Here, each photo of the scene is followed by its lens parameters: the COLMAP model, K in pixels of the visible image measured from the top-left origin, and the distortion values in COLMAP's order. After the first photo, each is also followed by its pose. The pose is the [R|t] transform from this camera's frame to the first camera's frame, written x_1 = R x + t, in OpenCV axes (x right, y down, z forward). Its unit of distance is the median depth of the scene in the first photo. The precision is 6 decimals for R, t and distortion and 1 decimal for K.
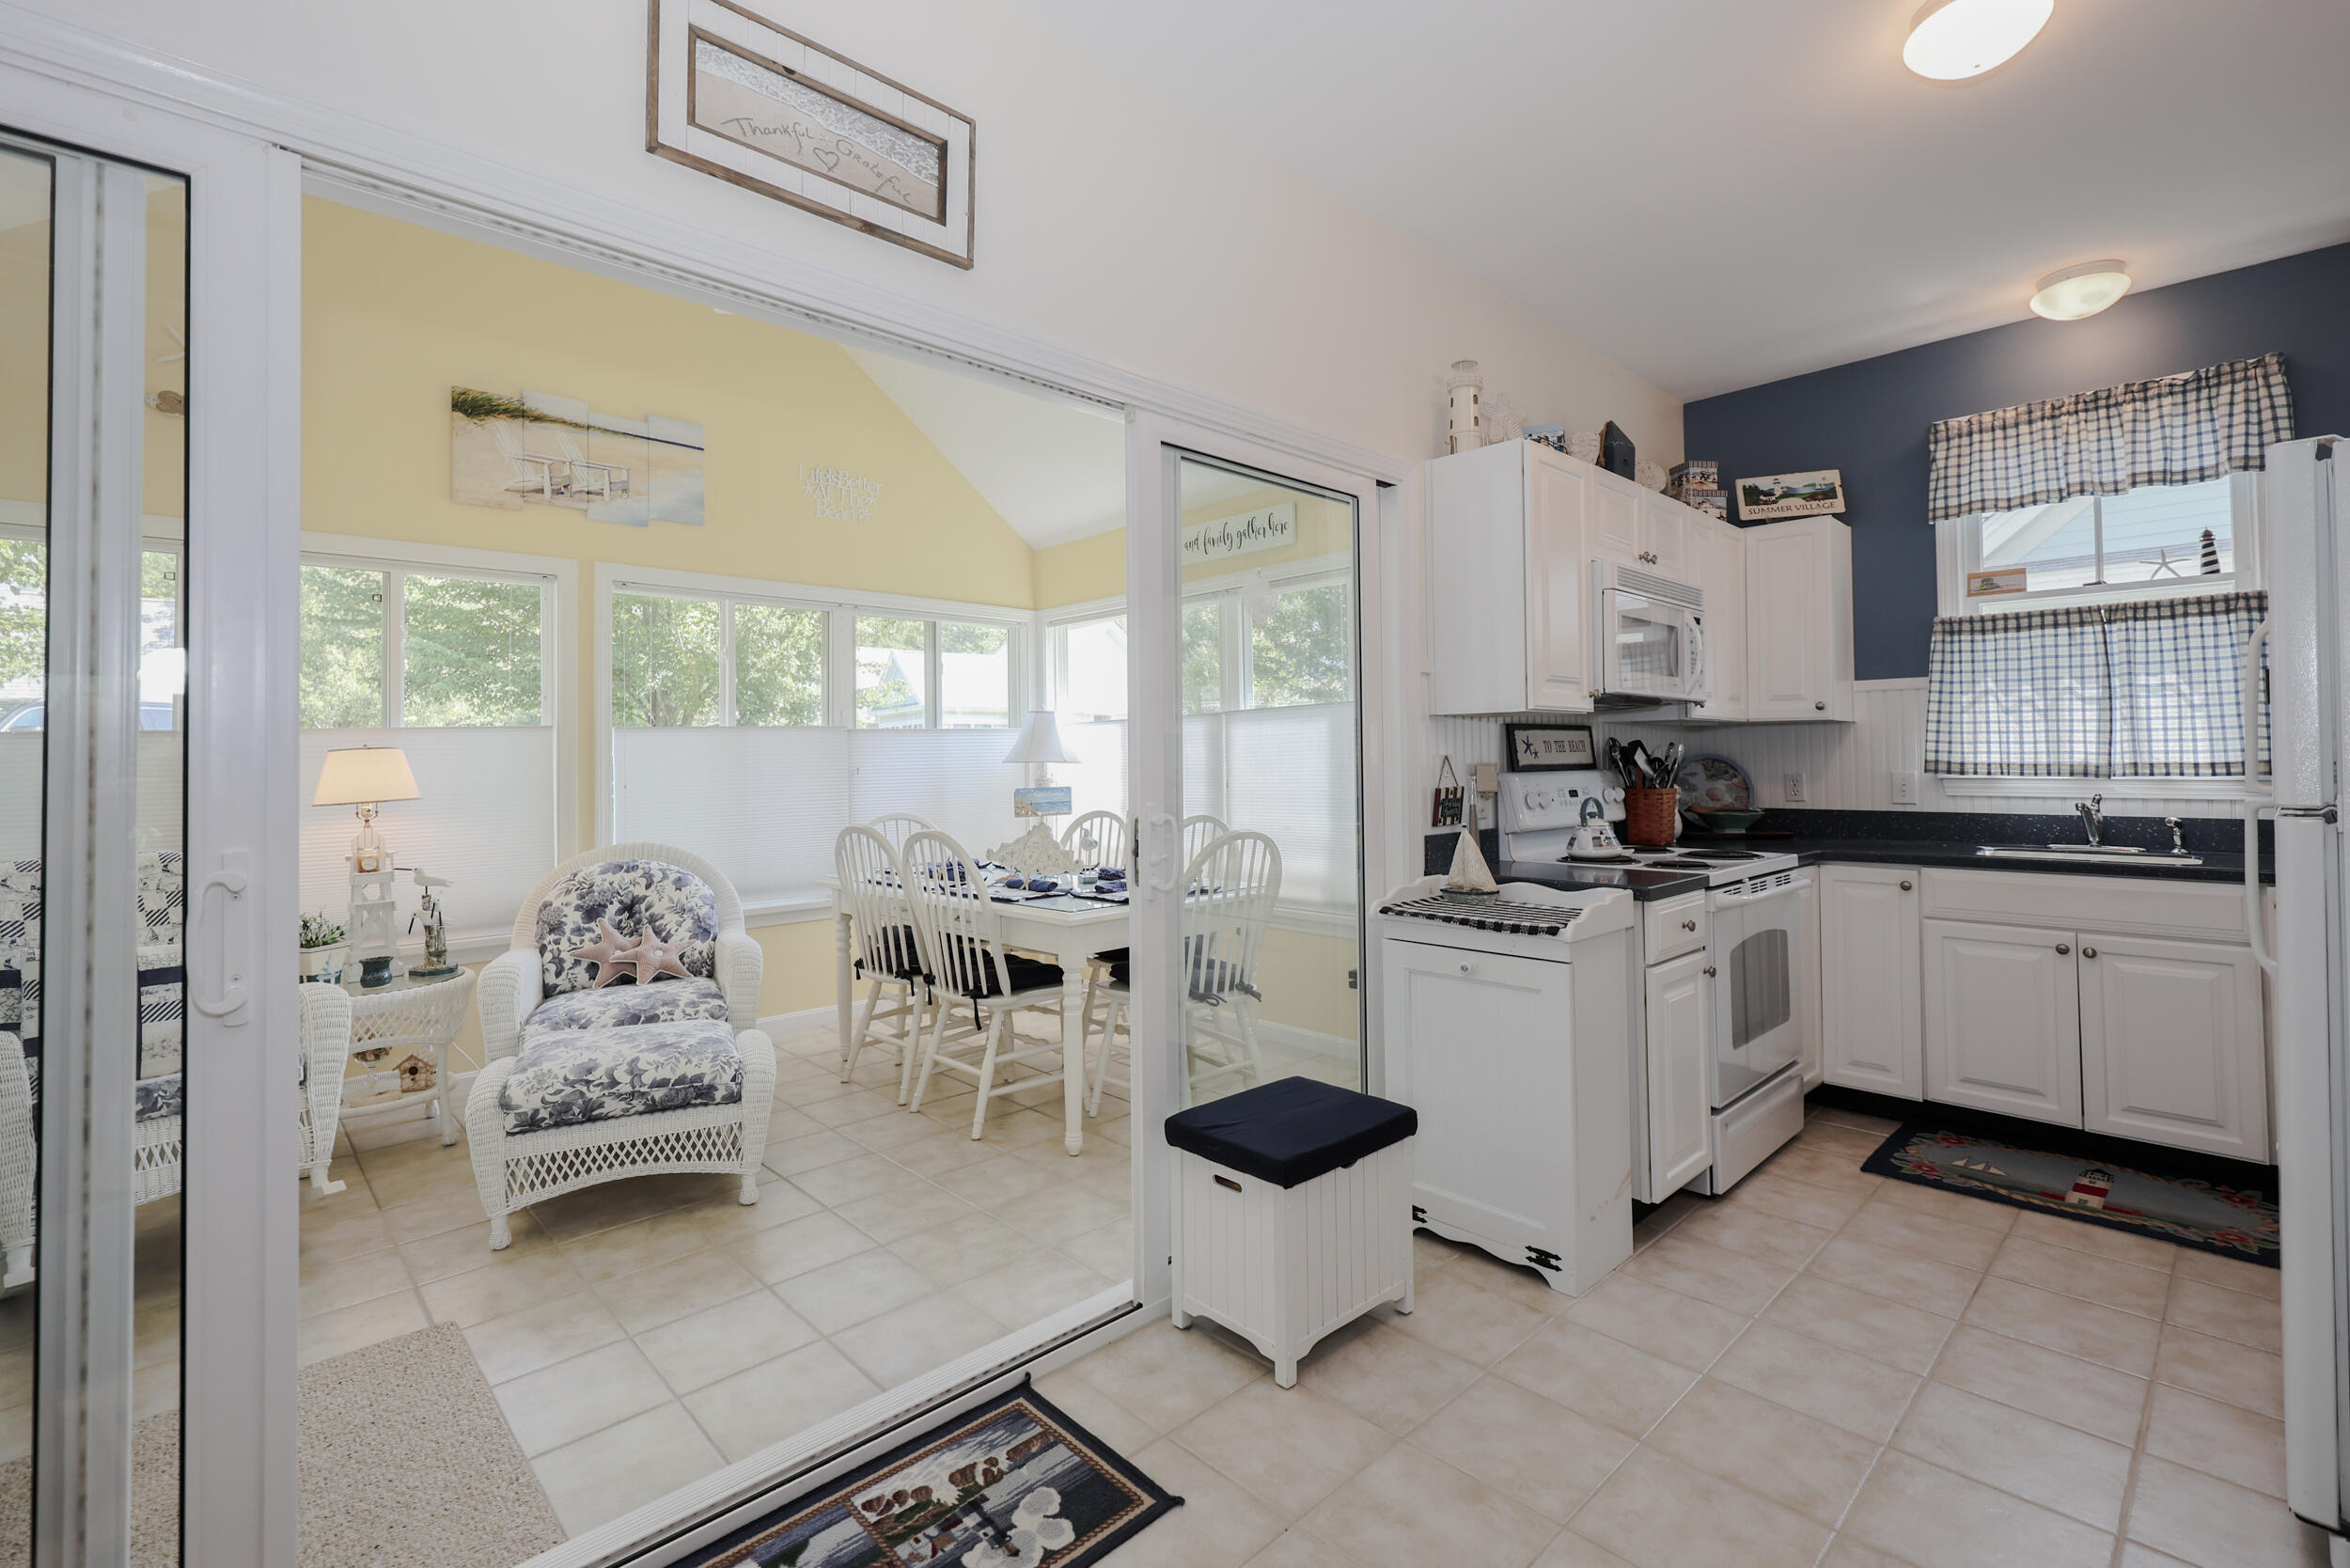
lens RADIAL K [[1027.2, 0, 1135.8], [0, 1027.2, 735.0], [0, 0, 1]] dist [-0.004024, -0.001464]
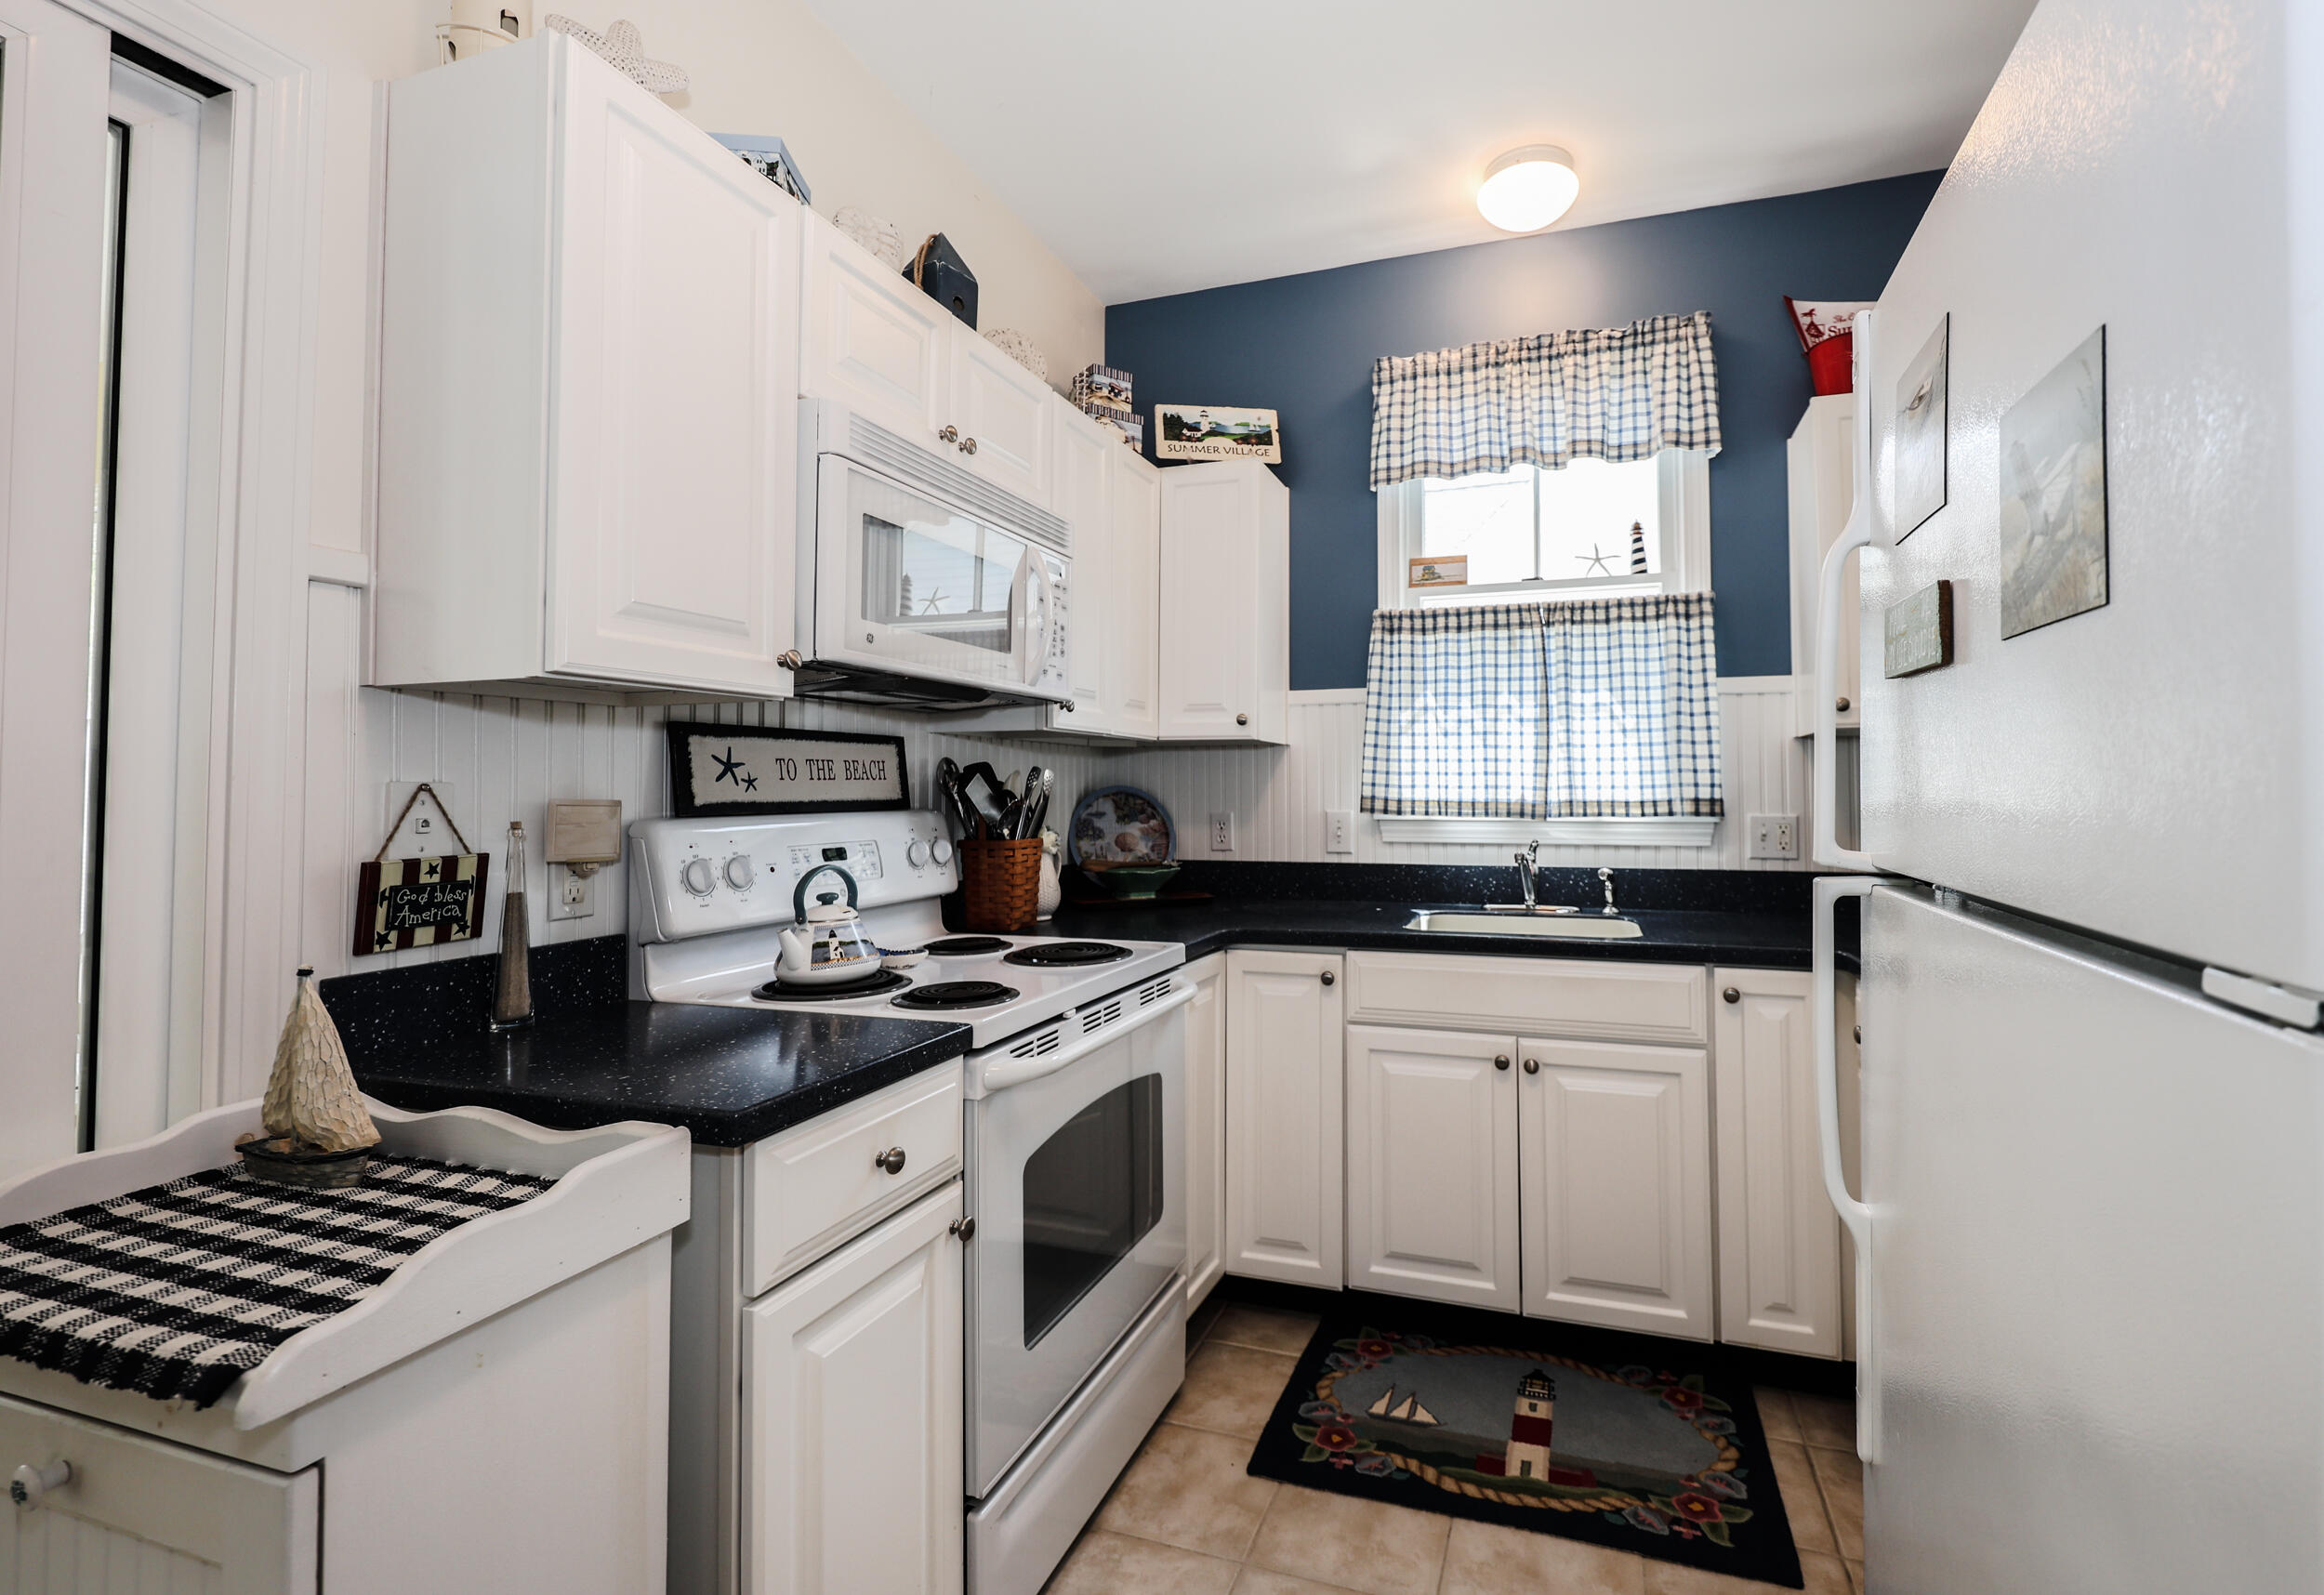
lens RADIAL K [[1053.7, 0, 1247.3], [0, 1053.7, 748.6], [0, 0, 1]] dist [0.005056, -0.000352]
pose [[0.870839, 0.025064, 0.490929, 0.331089], [-0.016925, 0.999636, -0.021013, 0.007669], [-0.491277, 0.009989, 0.870946, 0.381764]]
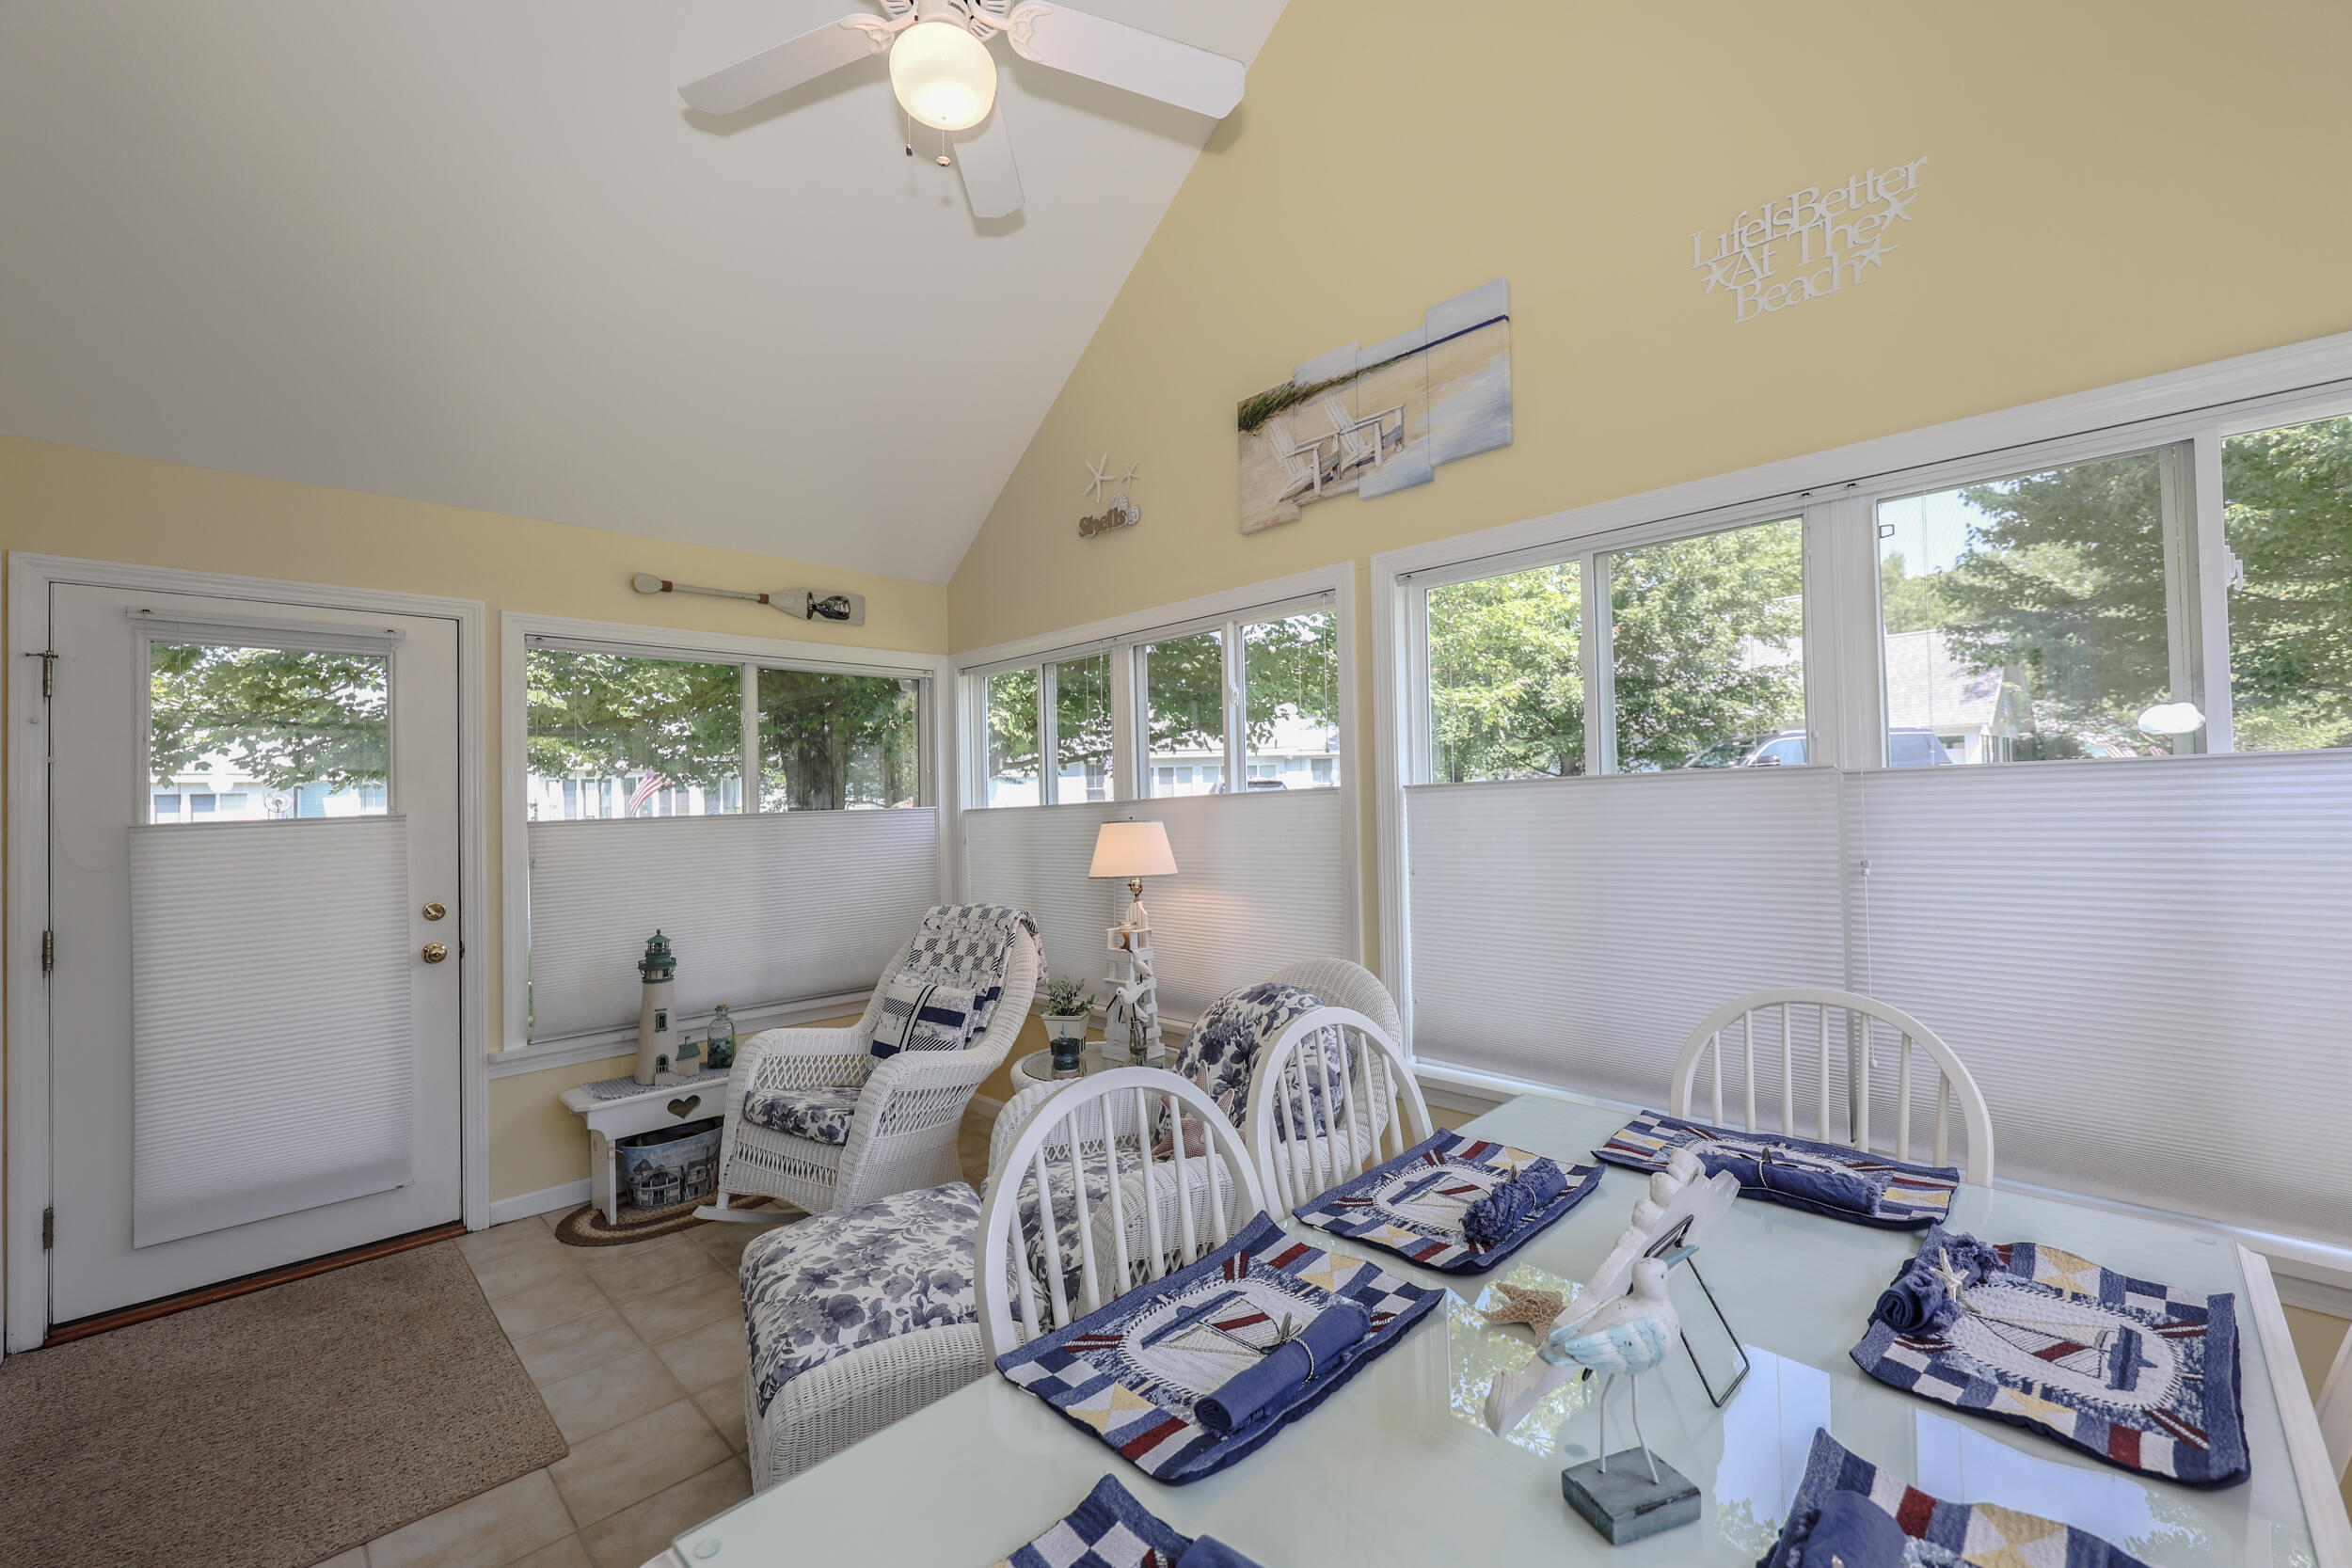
lens RADIAL K [[971.5, 0, 1166.3], [0, 971.5, 780.6], [0, 0, 1]] dist [0.001411, -0.001257]
pose [[0.033339, -0.005687, -0.999428, 0.176115], [0.046791, 0.998896, -0.004123, -0.020025], [0.998348, -0.046627, 0.033568, 0.999674]]
